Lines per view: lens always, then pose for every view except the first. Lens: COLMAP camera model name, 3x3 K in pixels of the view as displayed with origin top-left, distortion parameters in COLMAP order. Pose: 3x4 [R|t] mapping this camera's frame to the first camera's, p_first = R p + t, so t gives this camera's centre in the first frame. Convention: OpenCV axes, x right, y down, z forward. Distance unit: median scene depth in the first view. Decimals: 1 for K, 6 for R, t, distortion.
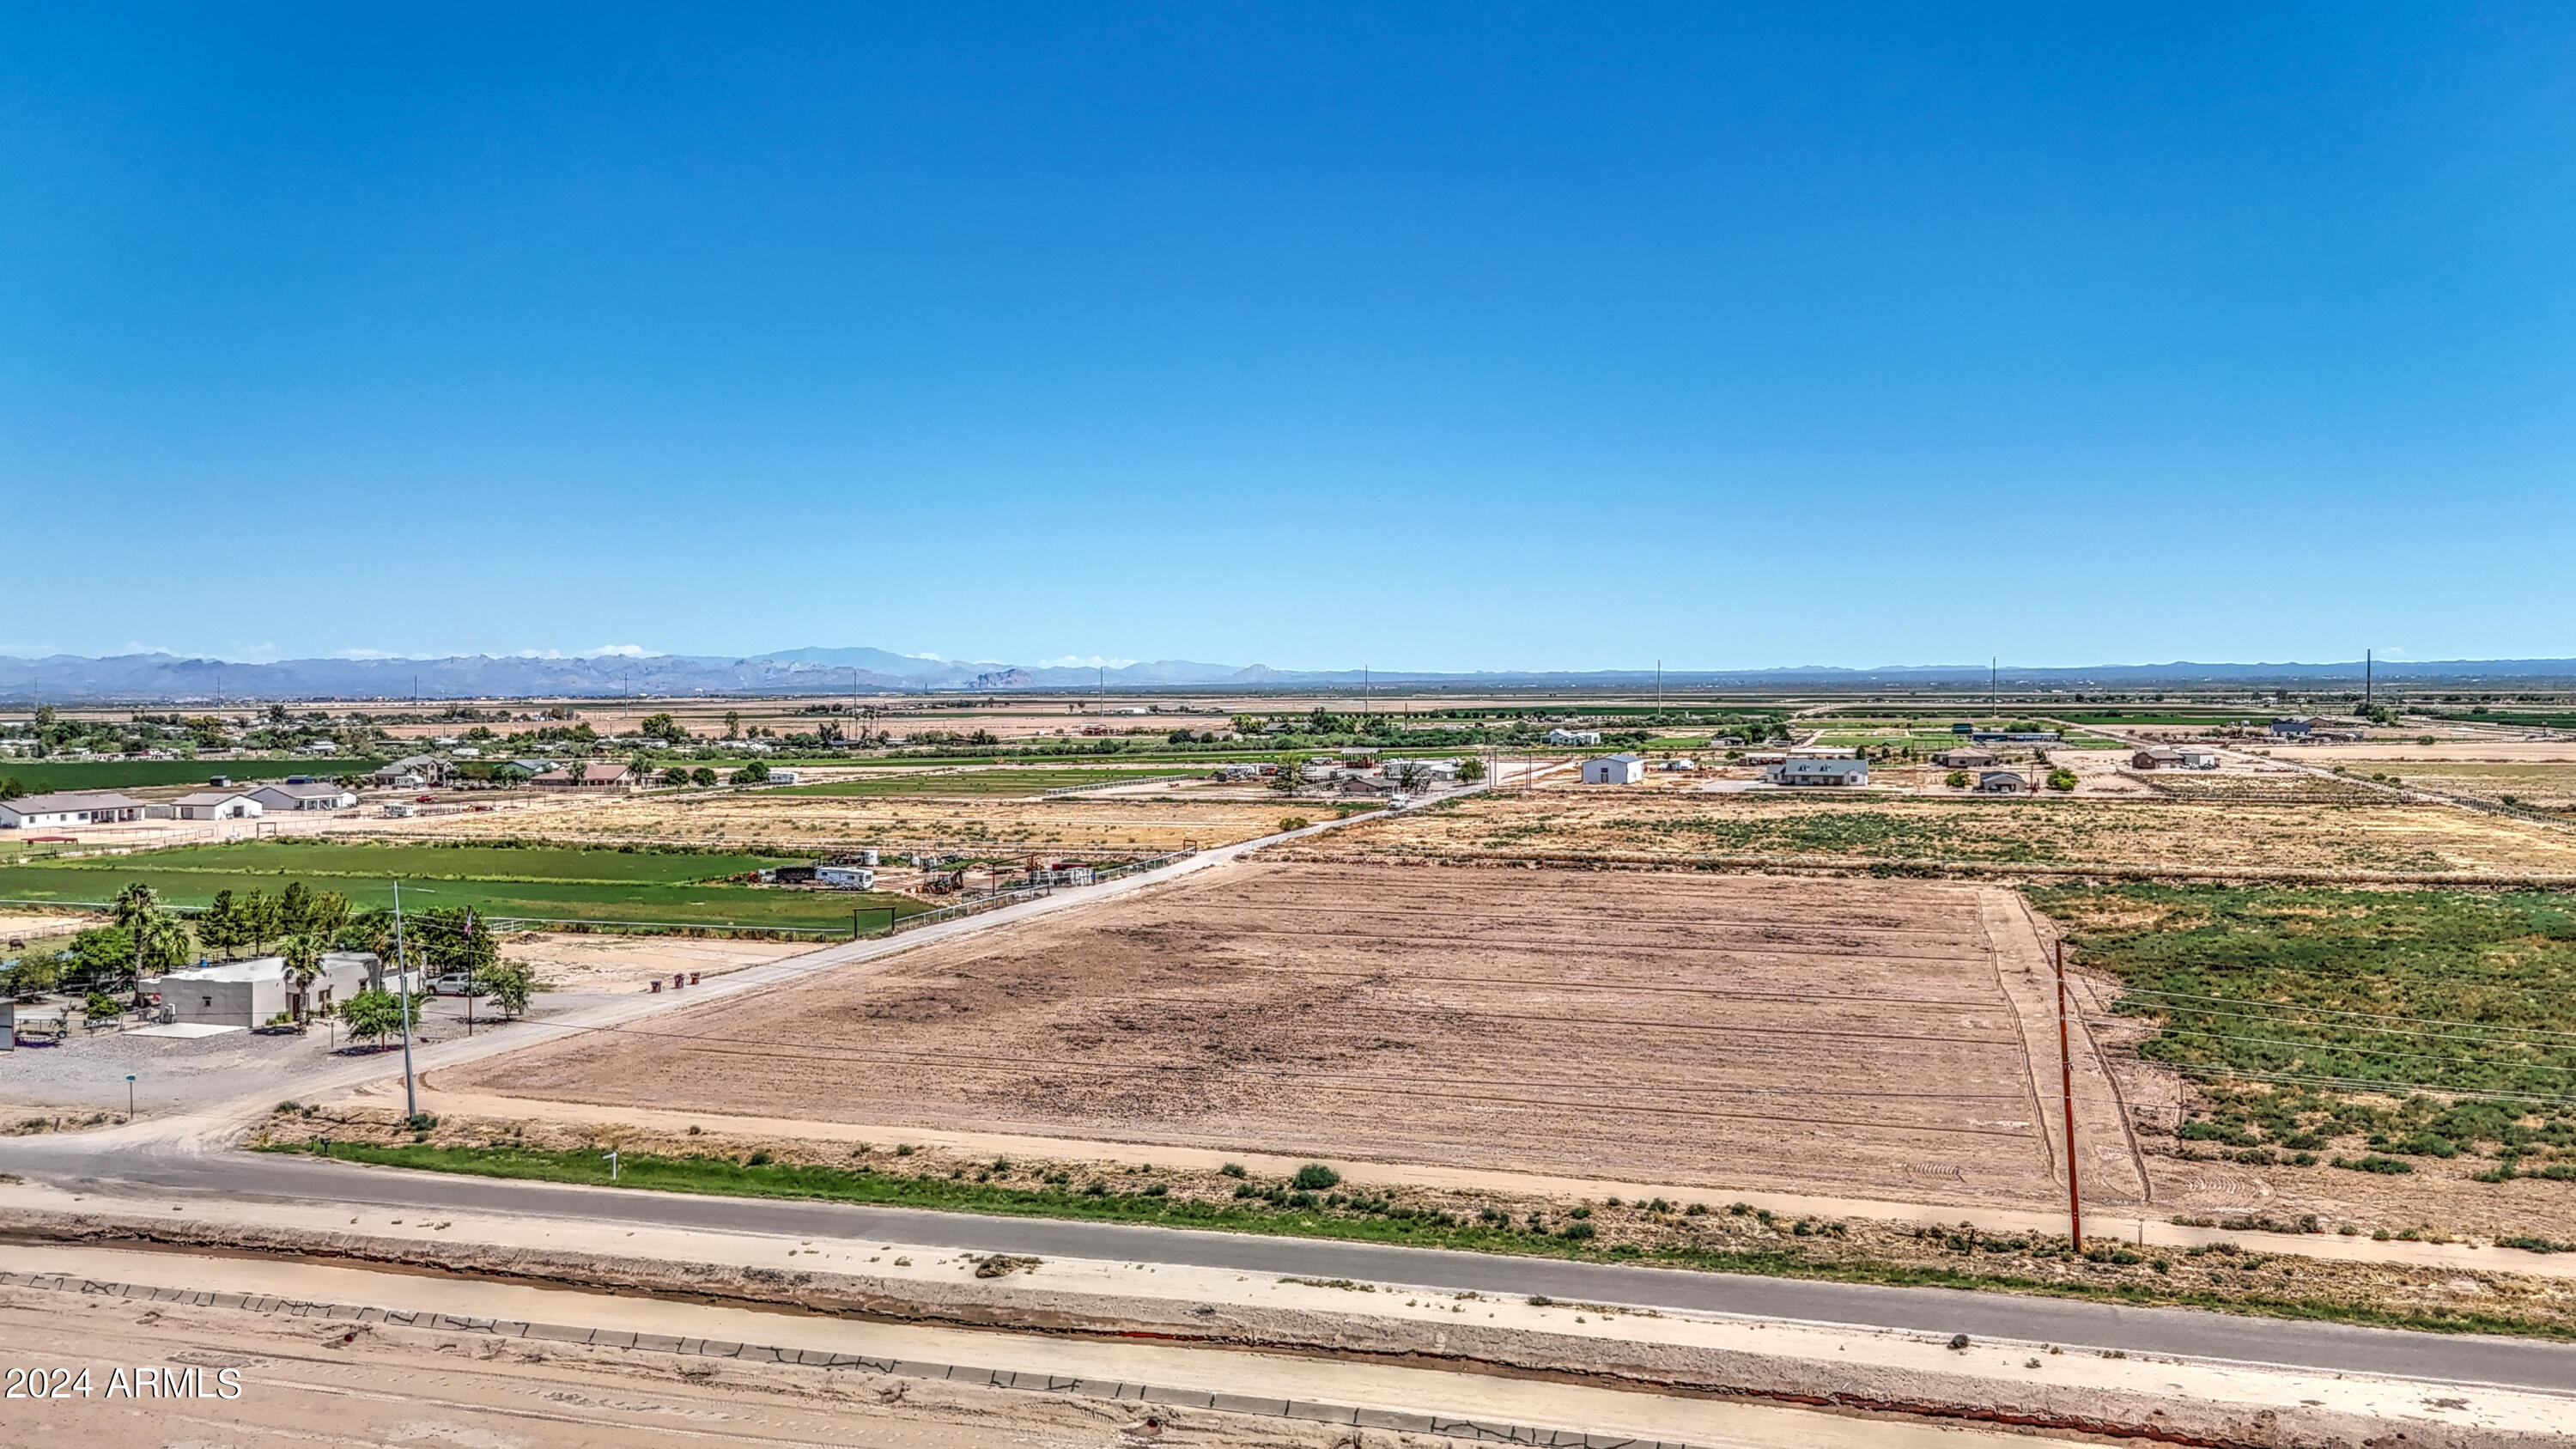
lens RADIAL K [[1929.3, 0, 1280.7], [0, 1929.3, 726.2], [0, 0, 1]] dist [0.067414, -0.059401]
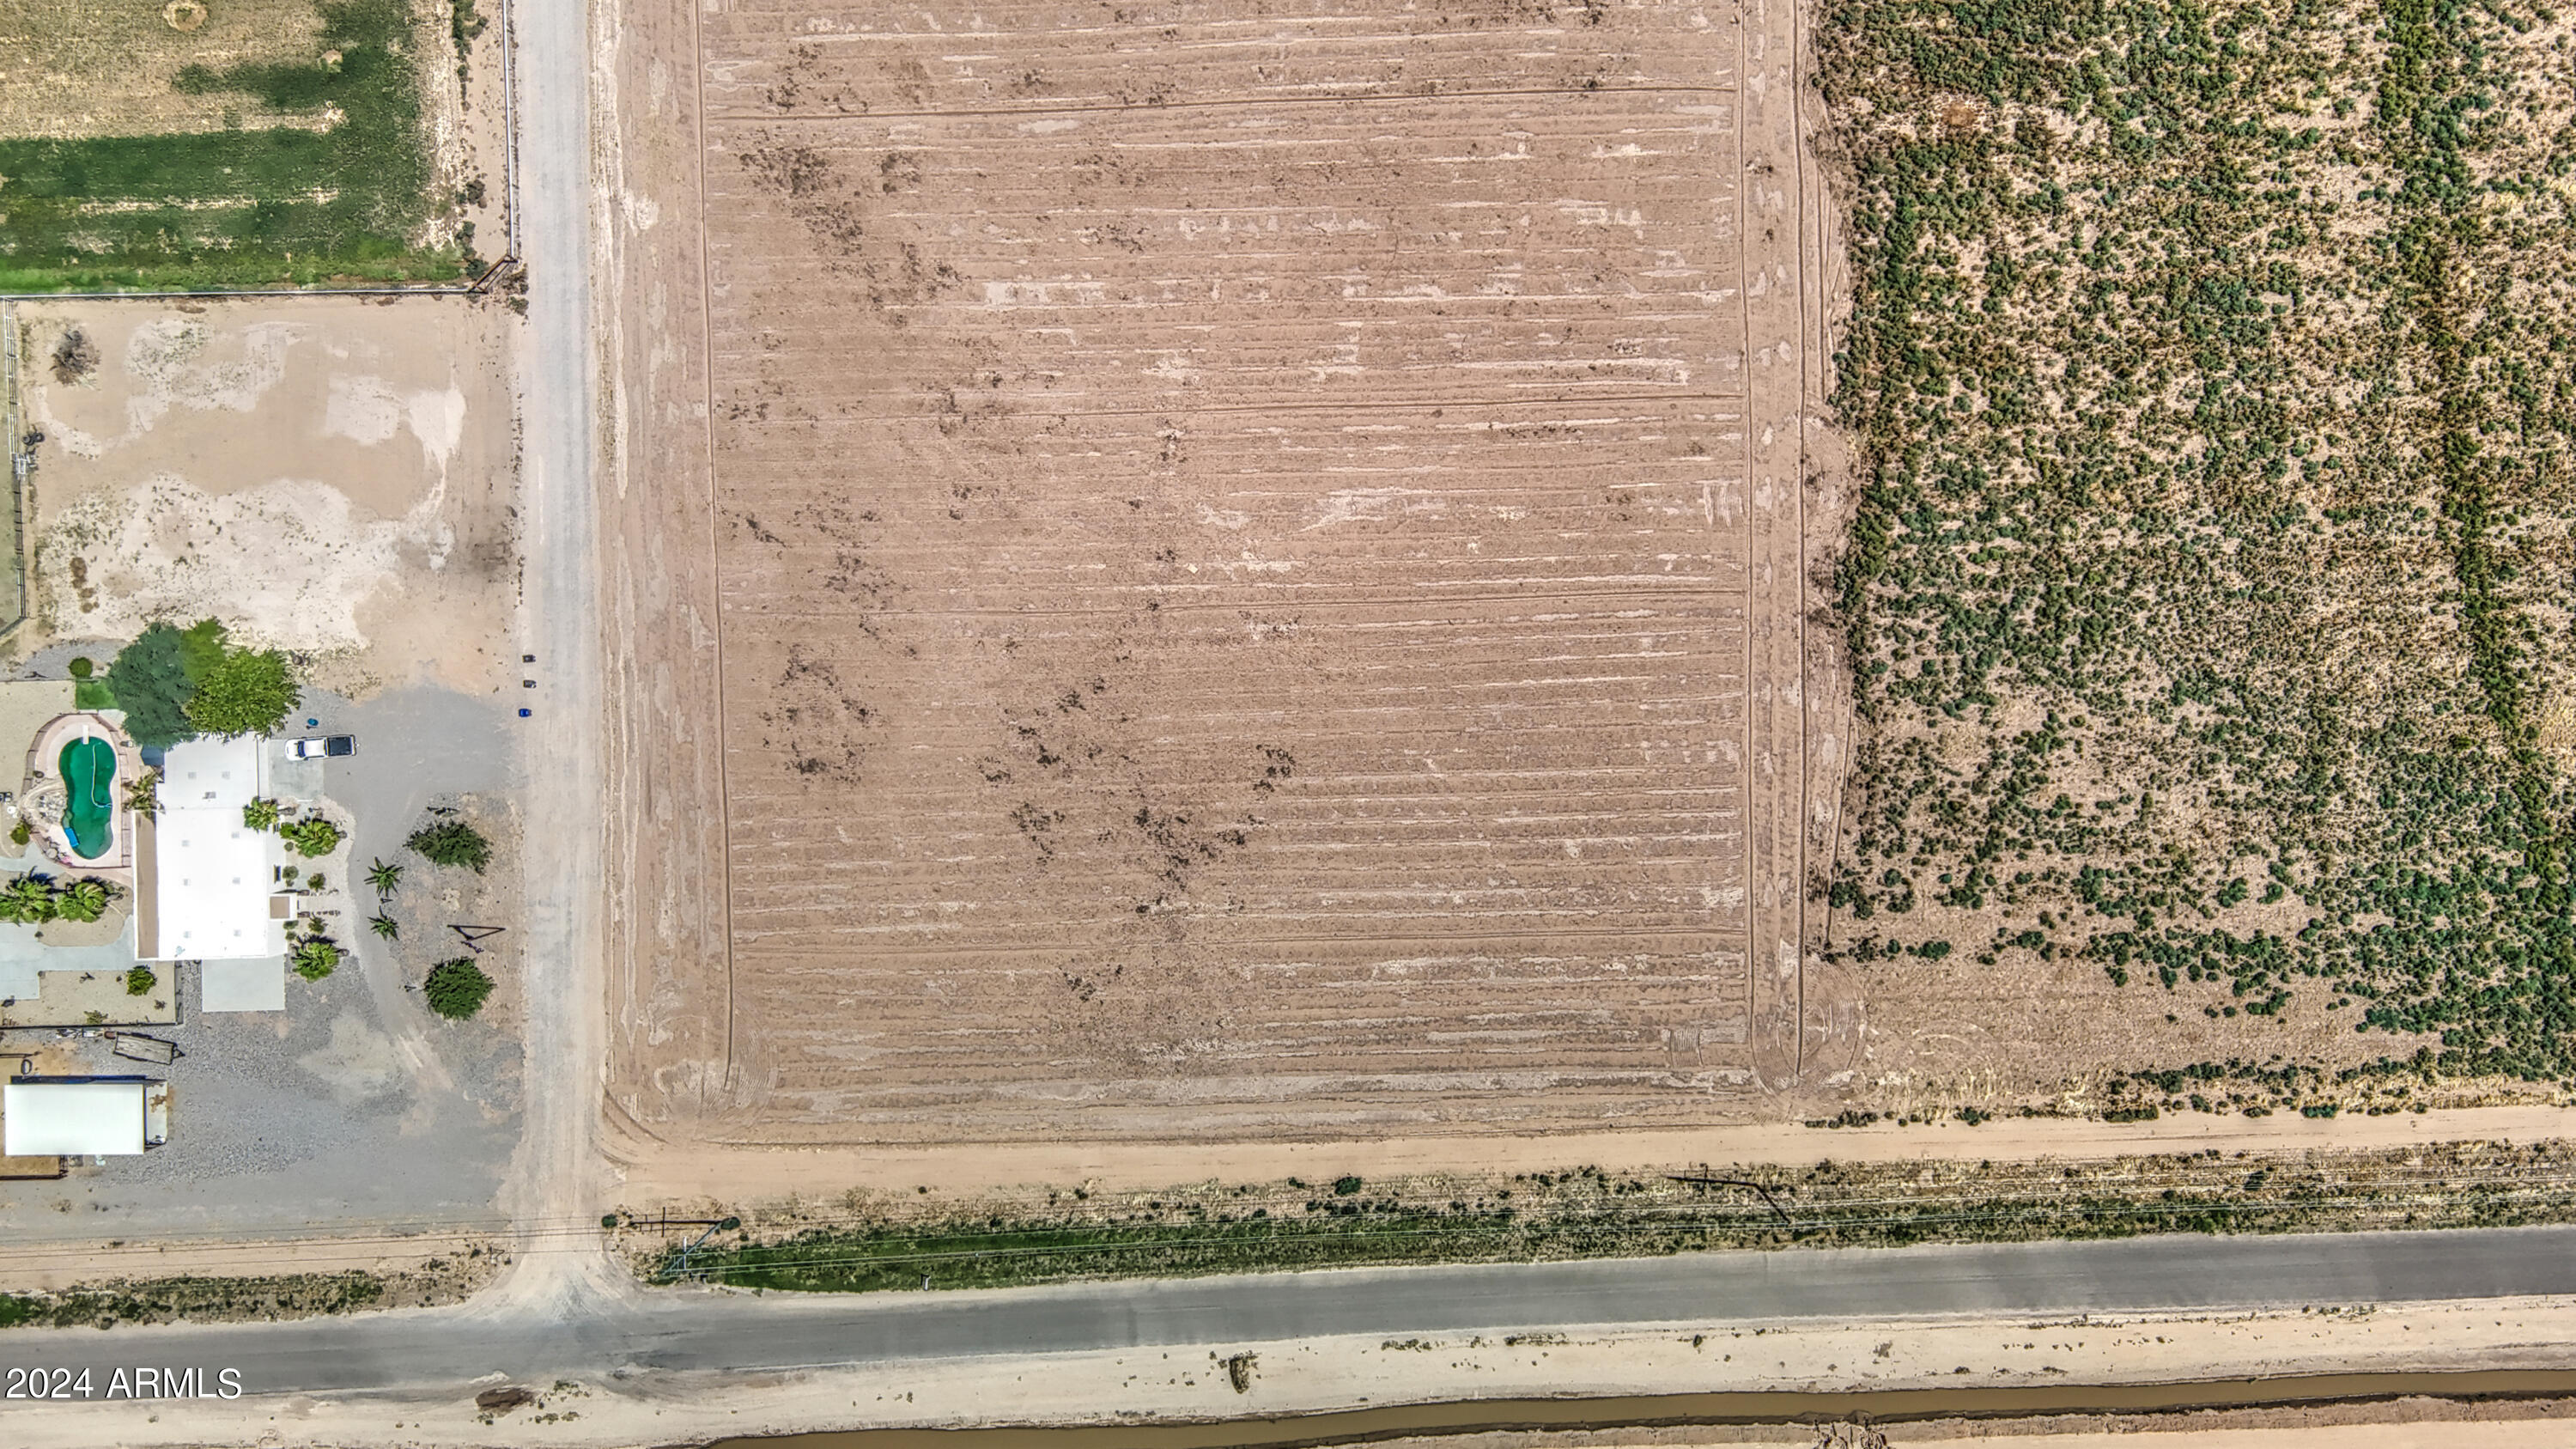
lens RADIAL K [[1963.9, 0, 1280.8], [0, 1963.9, 725.8], [0, 0, 1]] dist [0.071226, -0.066133]
pose [[0.945214, -0.325968, 0.017772, 0.060561], [-0.014302, 0.013037, 0.999813, -1.457606], [-0.326139, -0.945291, 0.007661, 1.335871]]
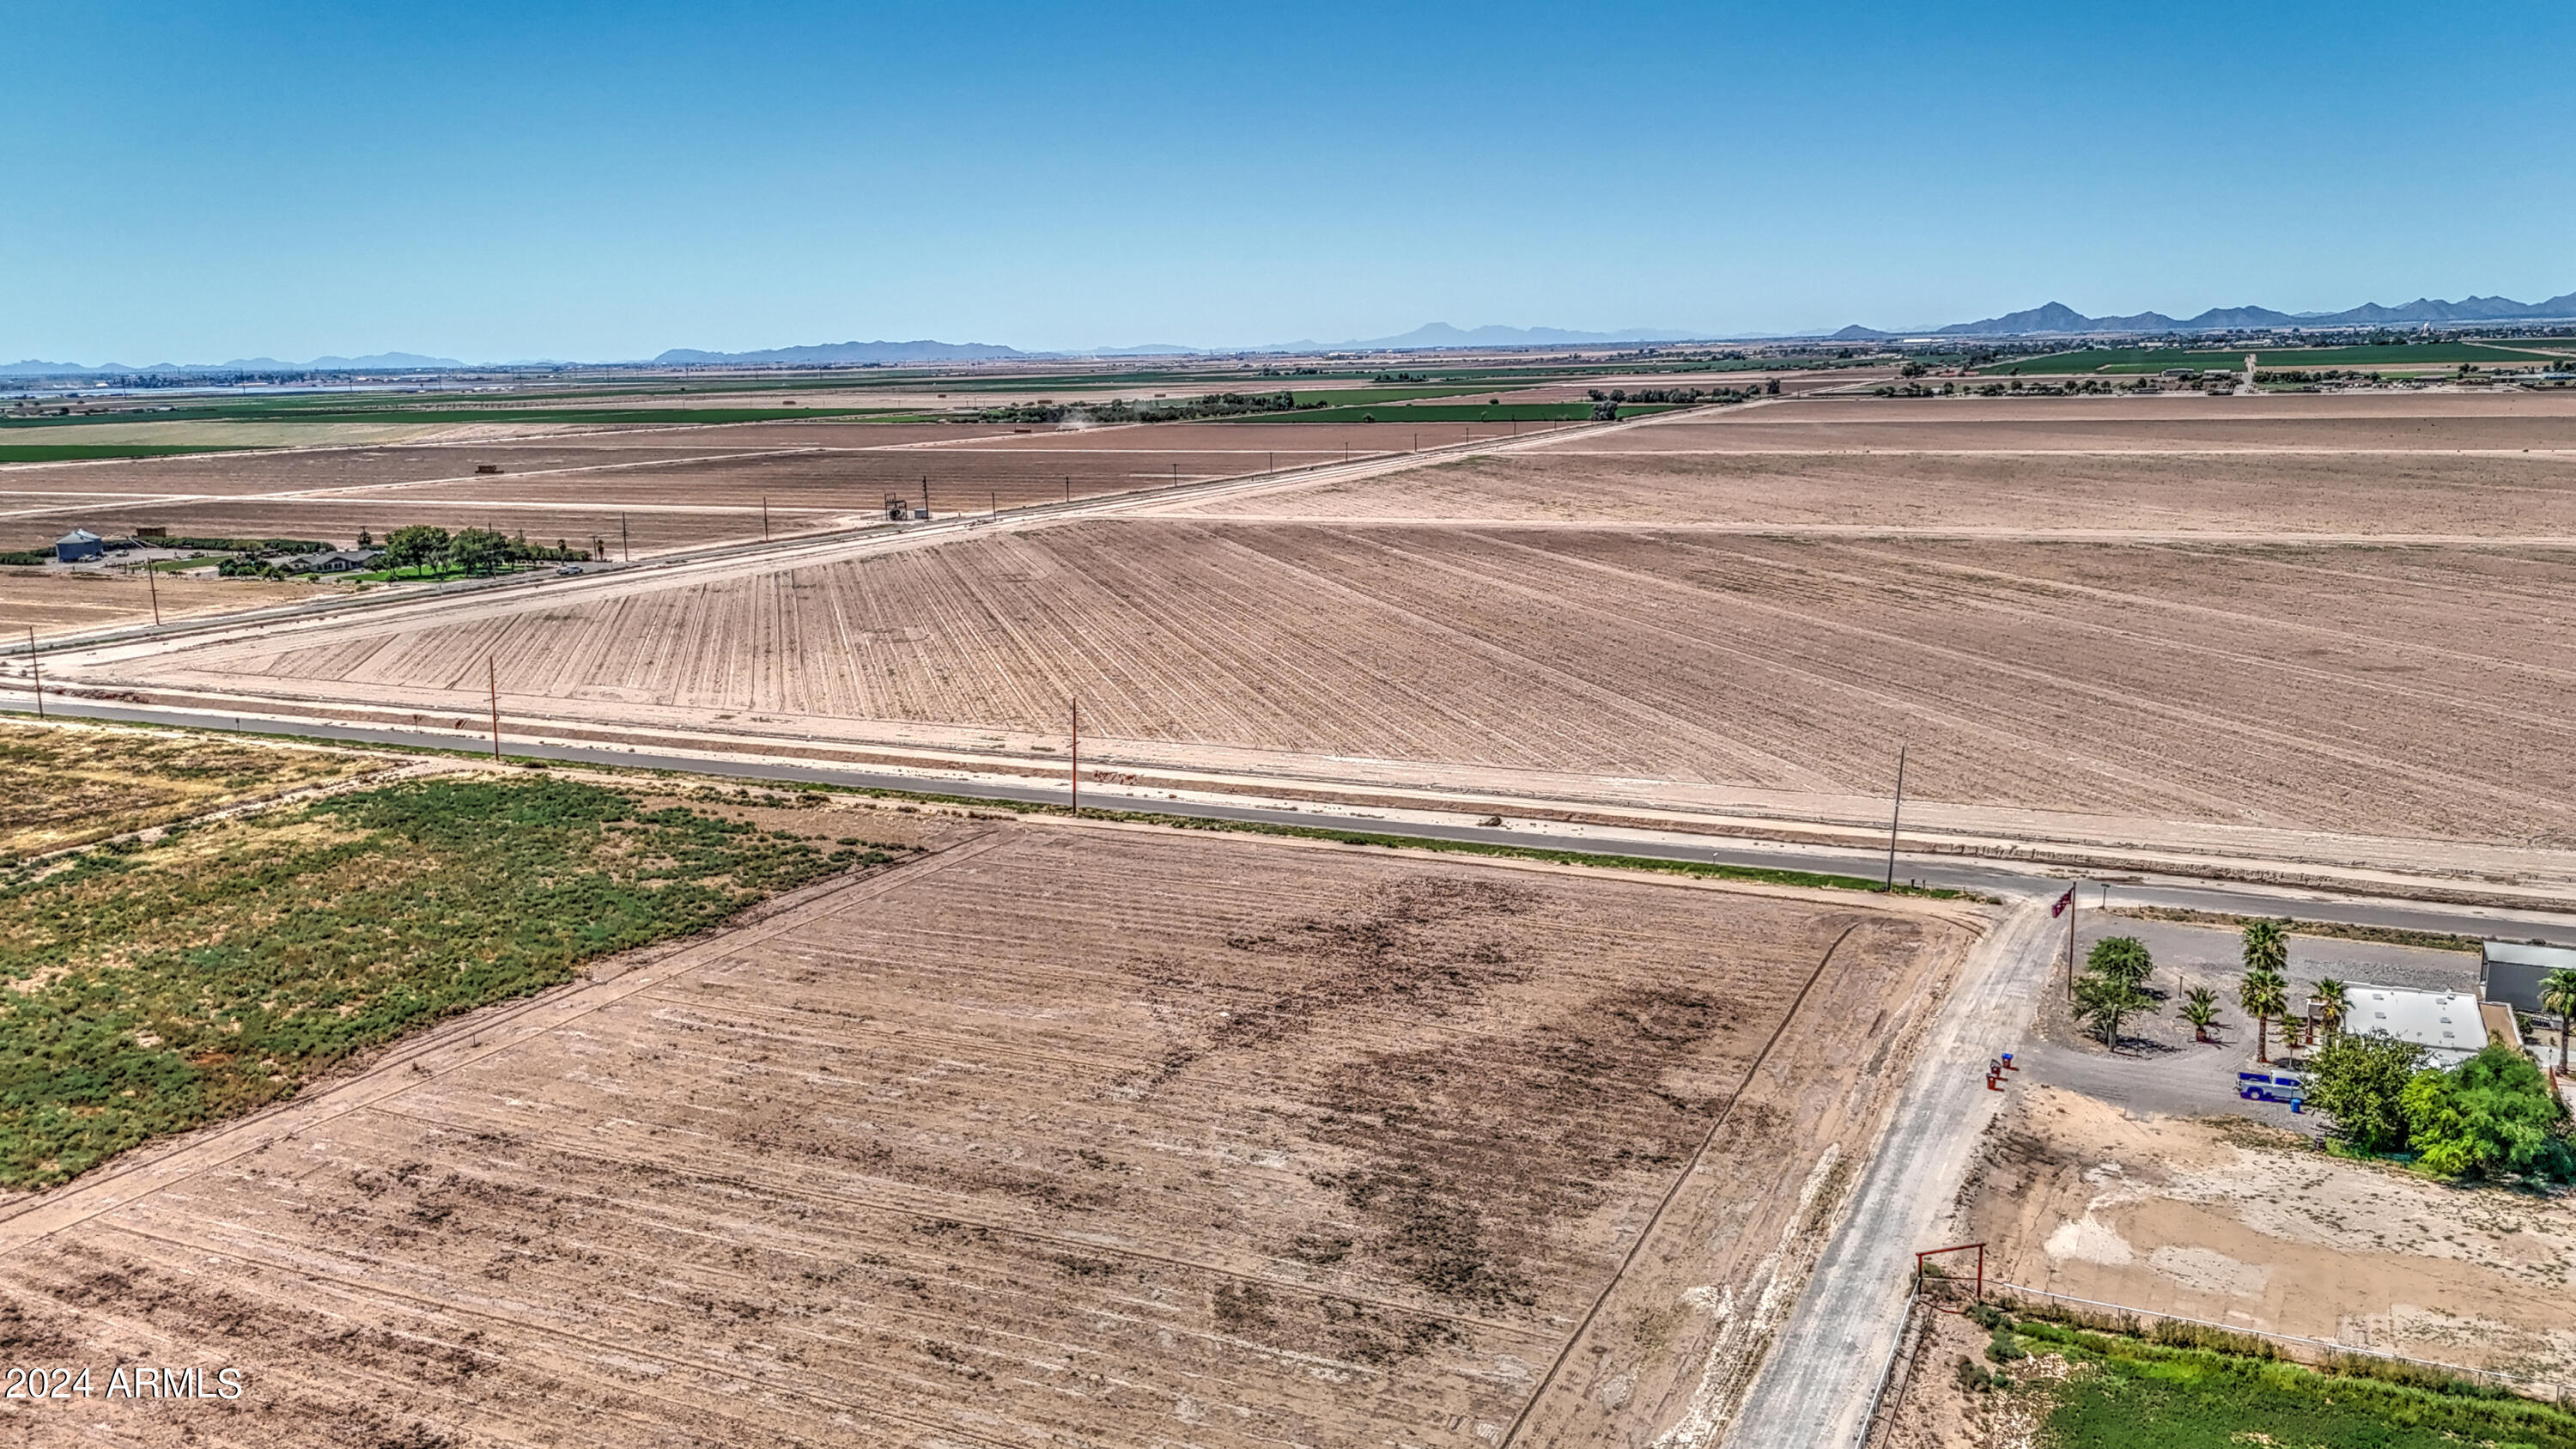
lens RADIAL K [[1980.0, 0, 1280.9], [0, 1980.0, 719.9], [0, 0, 1]] dist [0.068434, -0.061606]
pose [[-0.989554, -0.000964, 0.144159, -0.202873], [0.028636, 0.978736, 0.203114, -0.320740], [-0.141289, 0.205120, -0.968485, 2.938173]]
